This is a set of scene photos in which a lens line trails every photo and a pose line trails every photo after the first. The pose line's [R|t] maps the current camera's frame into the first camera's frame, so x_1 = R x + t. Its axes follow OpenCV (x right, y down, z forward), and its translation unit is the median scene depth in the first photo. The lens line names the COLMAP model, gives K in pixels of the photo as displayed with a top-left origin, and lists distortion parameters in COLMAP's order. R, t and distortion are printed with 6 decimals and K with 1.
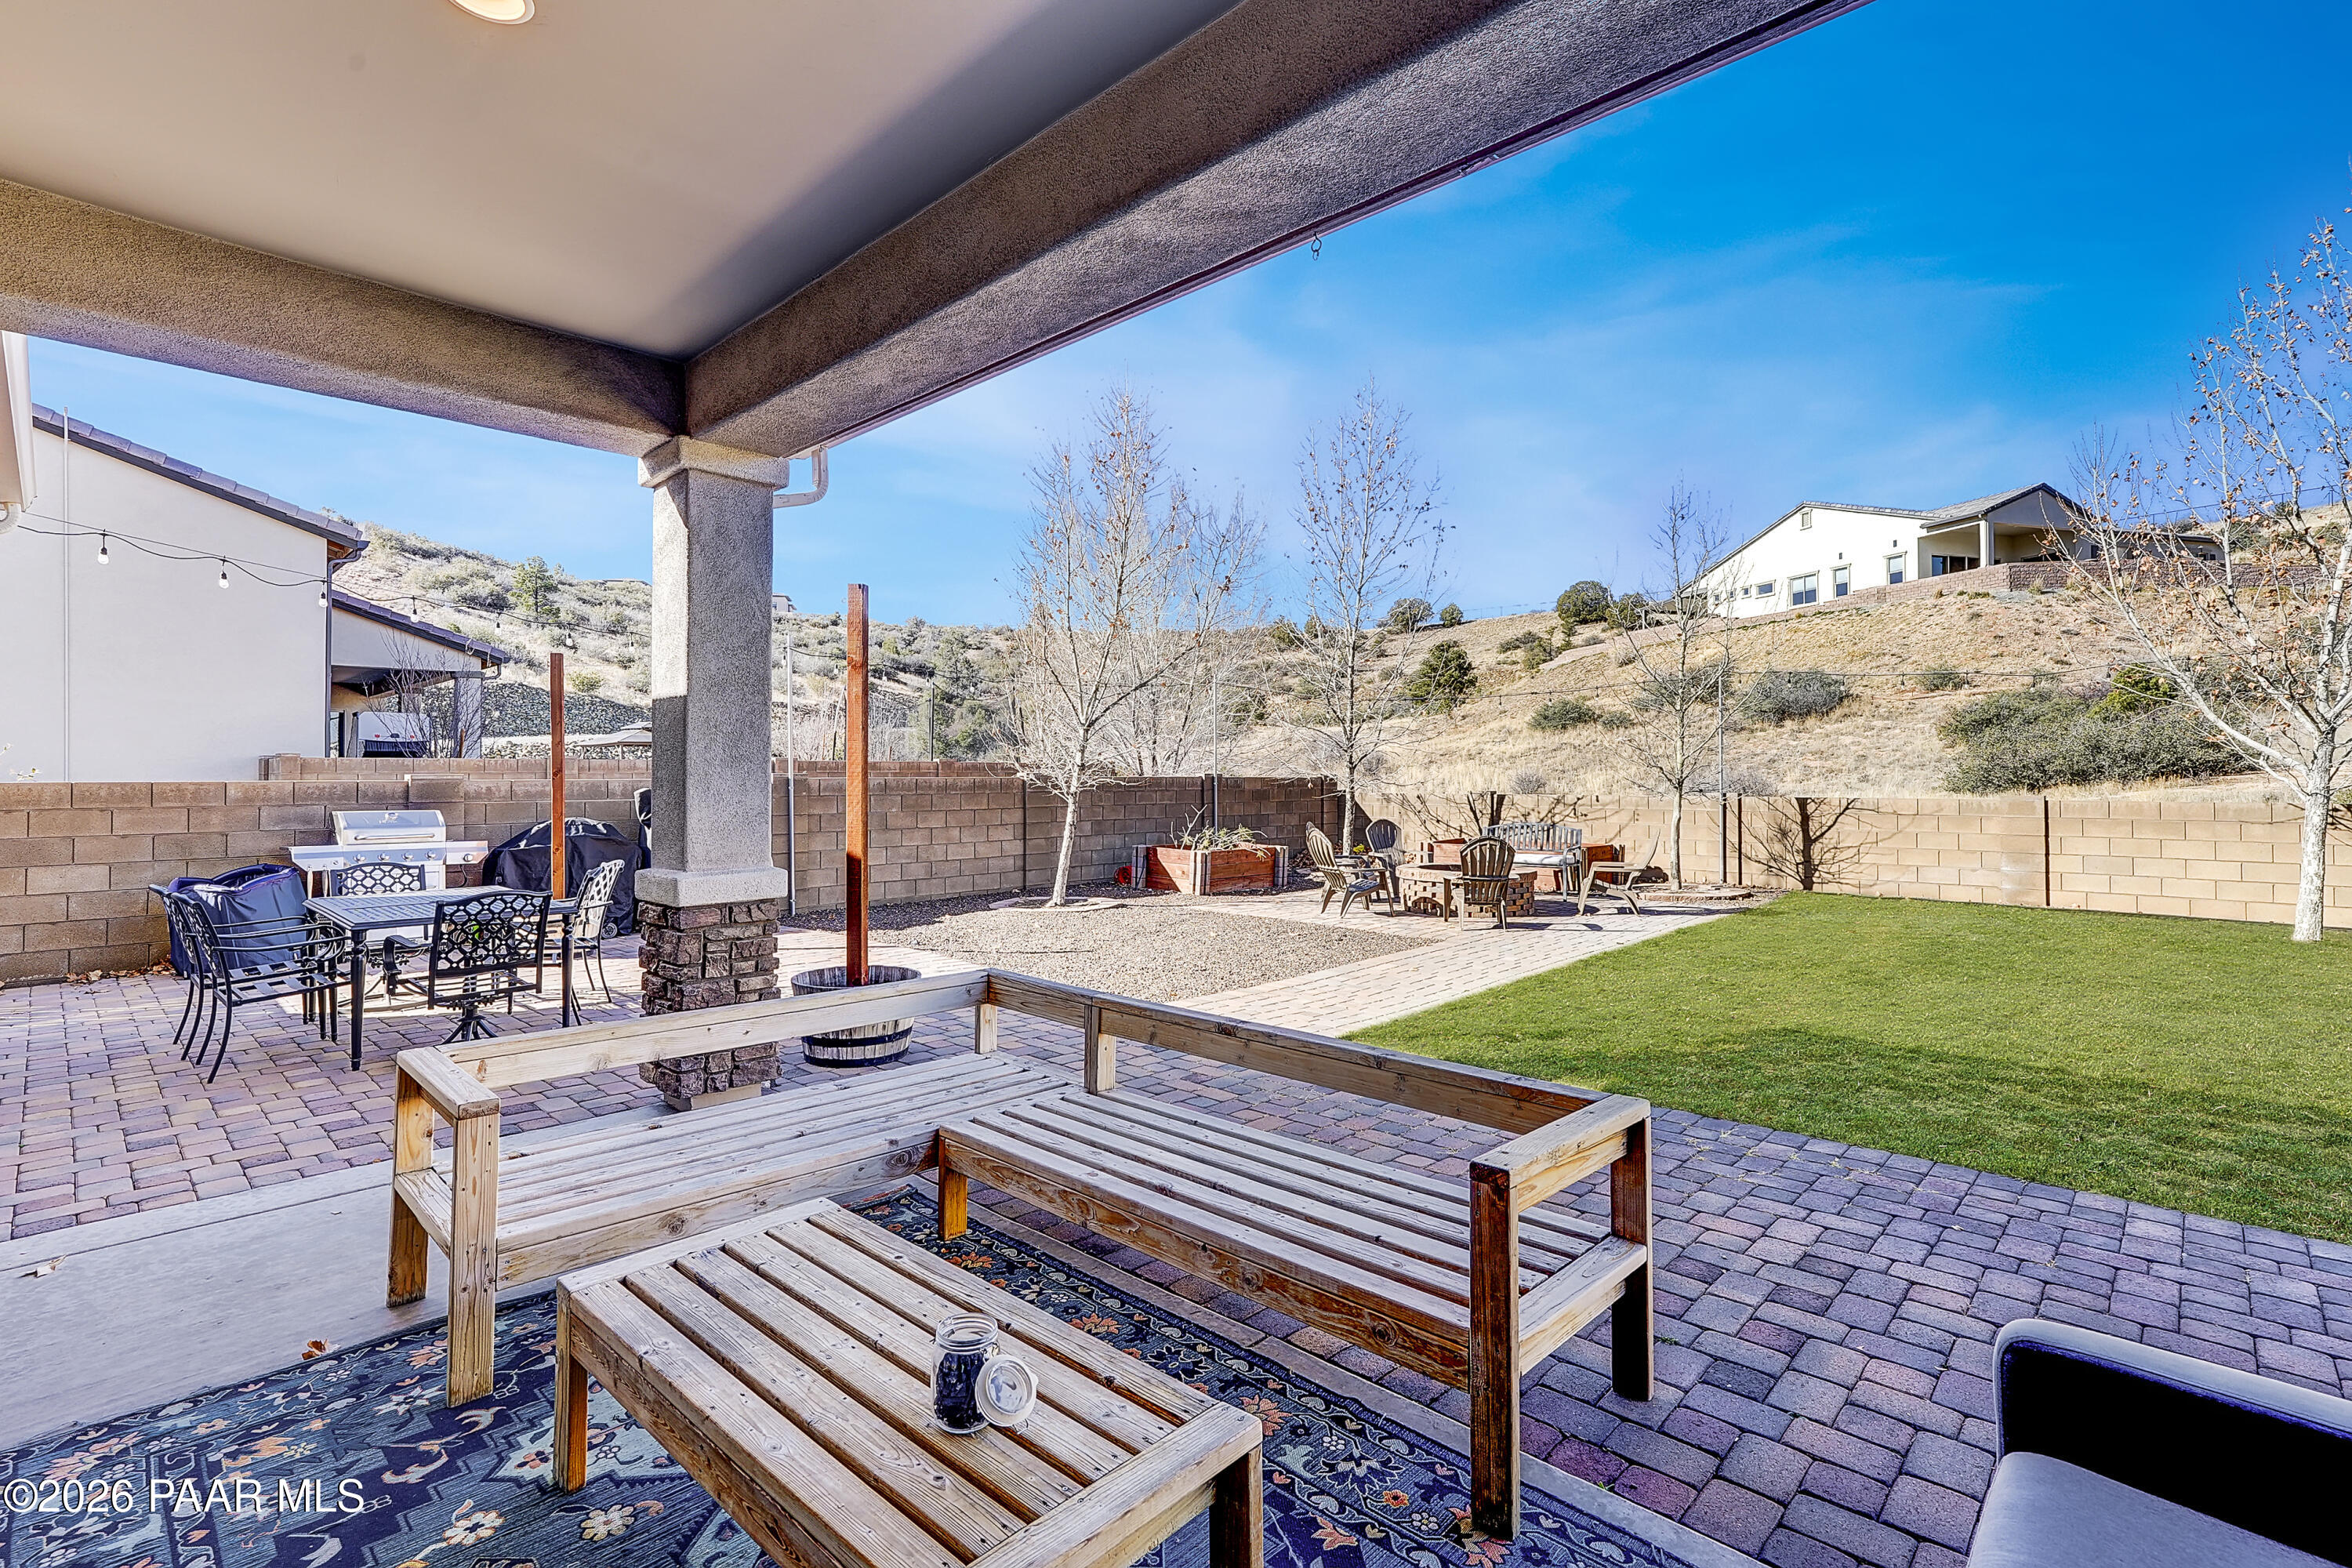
lens RADIAL K [[1070.2, 0, 1176.0], [0, 1070.2, 784.0], [0, 0, 1]] dist [-0.006406, -0.000222]
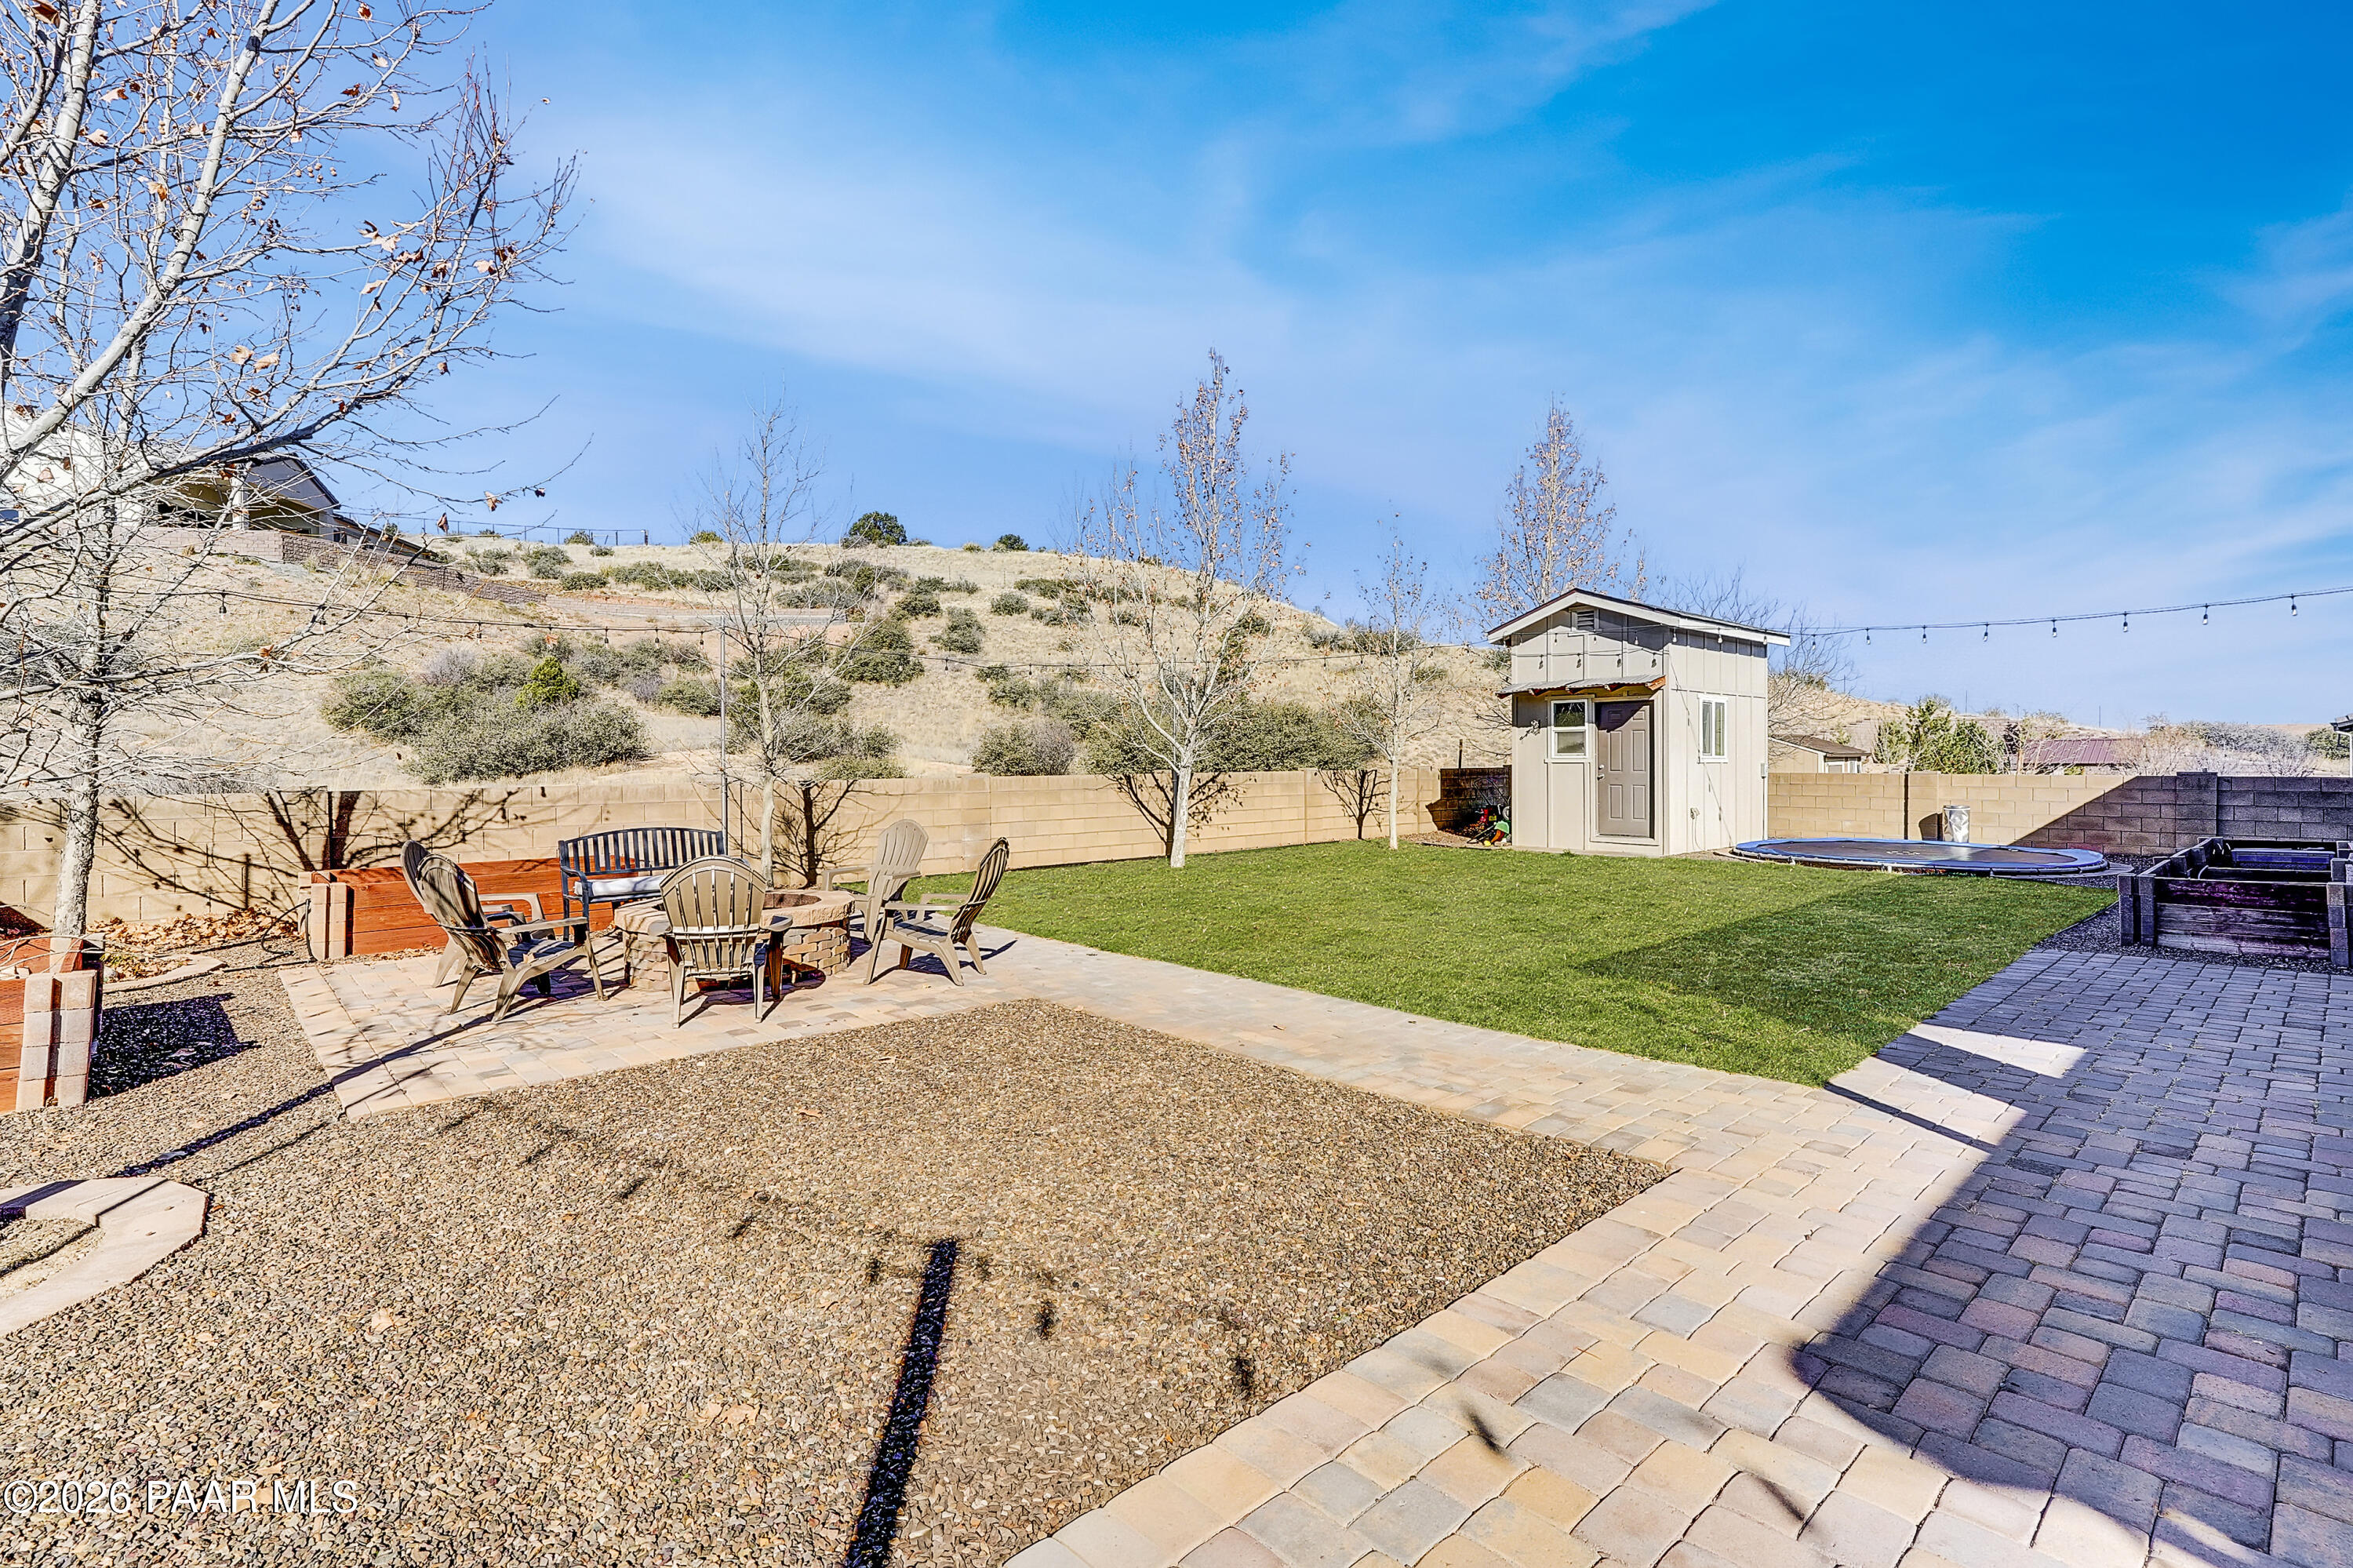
lens RADIAL K [[1069.9, 0, 1176.2], [0, 1069.9, 759.0], [0, 0, 1]] dist [-0.001669, 0.006989]
pose [[0.072505, 0.001580, 0.997367, -0.248635], [0.013503, 0.999906, -0.002565, 0.000303], [-0.997277, 0.013654, 0.072477, 0.534520]]
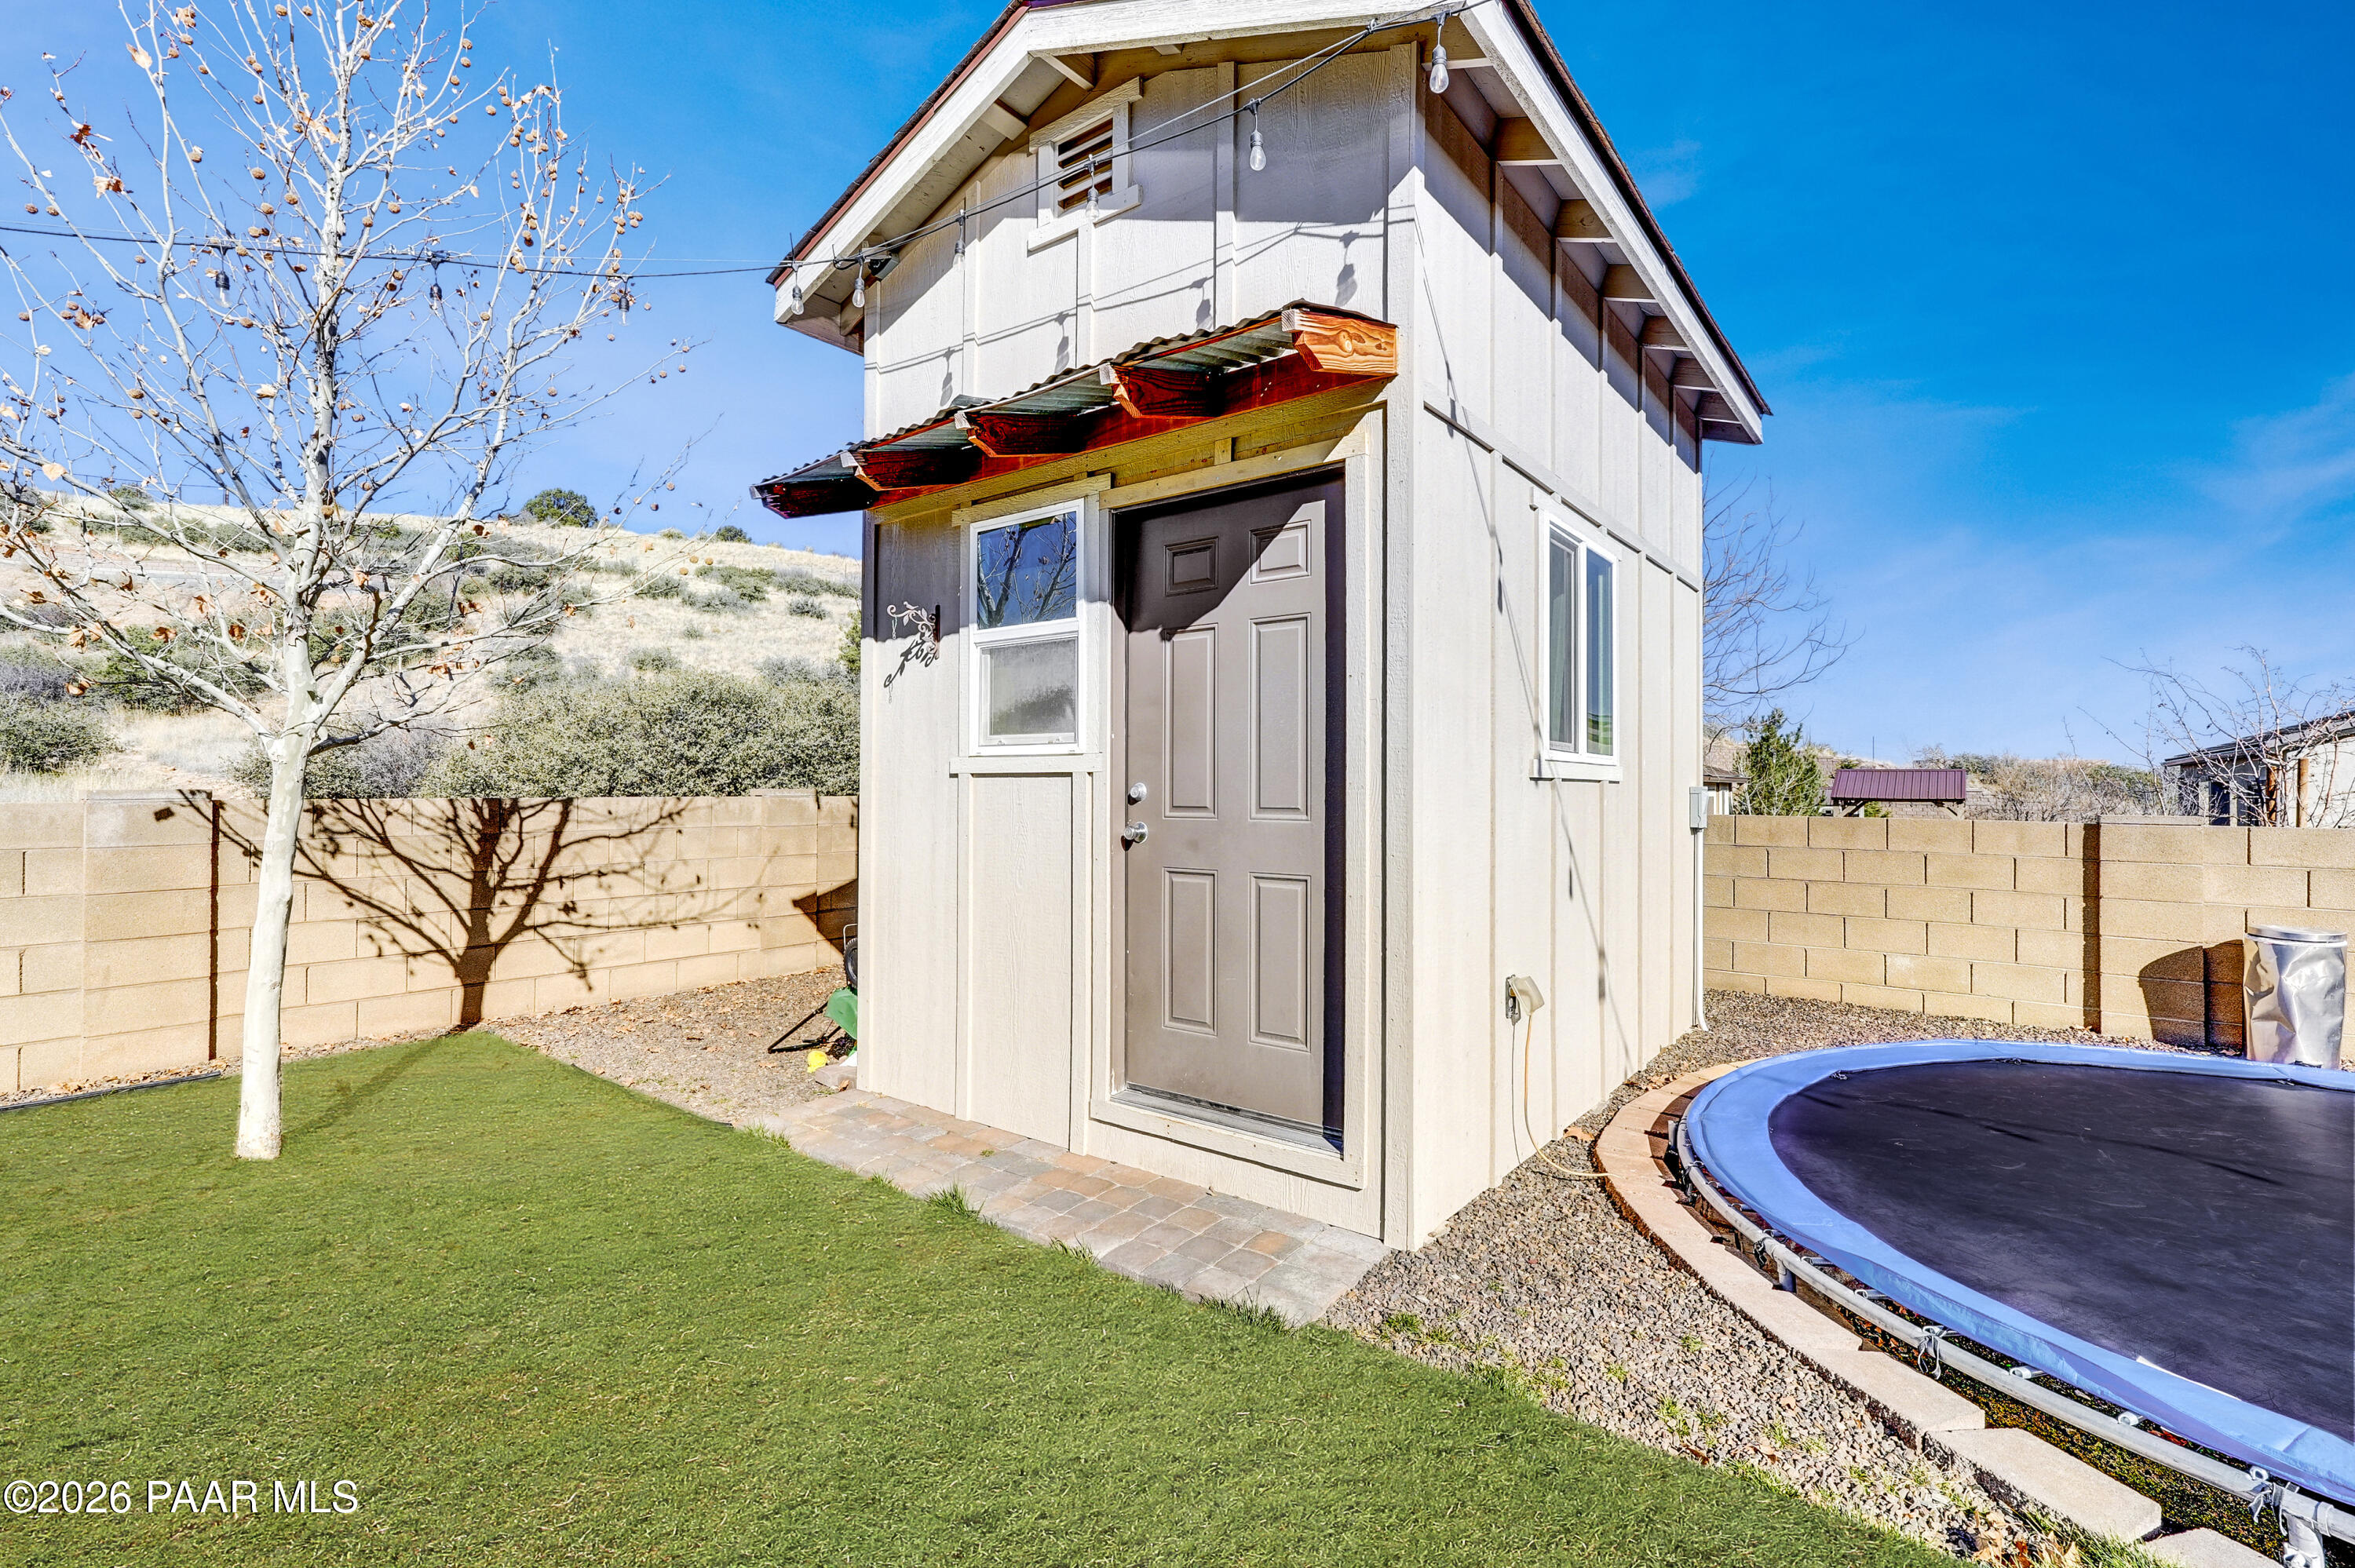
lens RADIAL K [[1071.4, 0, 1177.5], [0, 1071.4, 784.0], [0, 0, 1]] dist [-0.006406, -0.000222]
pose [[-0.102787, 0.010240, 0.994651, 0.577114], [0.004302, 0.999942, -0.009850, 0.011508], [-0.994694, 0.003266, -0.102825, 0.215187]]
